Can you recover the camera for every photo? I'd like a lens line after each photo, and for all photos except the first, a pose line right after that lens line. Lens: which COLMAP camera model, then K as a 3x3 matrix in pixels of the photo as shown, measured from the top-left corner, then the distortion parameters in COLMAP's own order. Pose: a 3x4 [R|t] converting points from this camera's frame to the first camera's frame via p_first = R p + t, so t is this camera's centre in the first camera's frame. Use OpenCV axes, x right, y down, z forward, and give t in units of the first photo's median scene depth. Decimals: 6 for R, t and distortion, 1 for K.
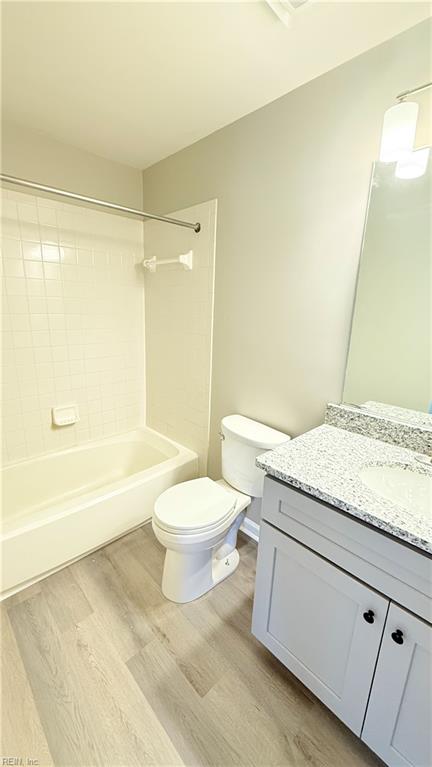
lens RADIAL K [[308.0, 0, 215.4], [0, 308.0, 383.6], [0, 0, 1]] dist [-0.001074, -0.000129]
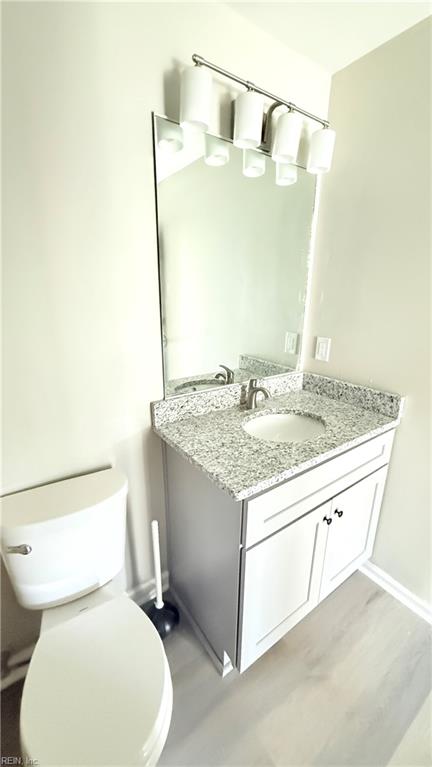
lens RADIAL K [[308.0, 0, 214.8], [0, 308.0, 381.2], [0, 0, 1]] dist [-0.001074, -0.000129]
pose [[0.139422, -0.304128, 0.942373, -0.460247], [0.242426, 0.933191, 0.265298, -0.206777], [-0.960099, 0.191468, 0.203836, 0.767744]]
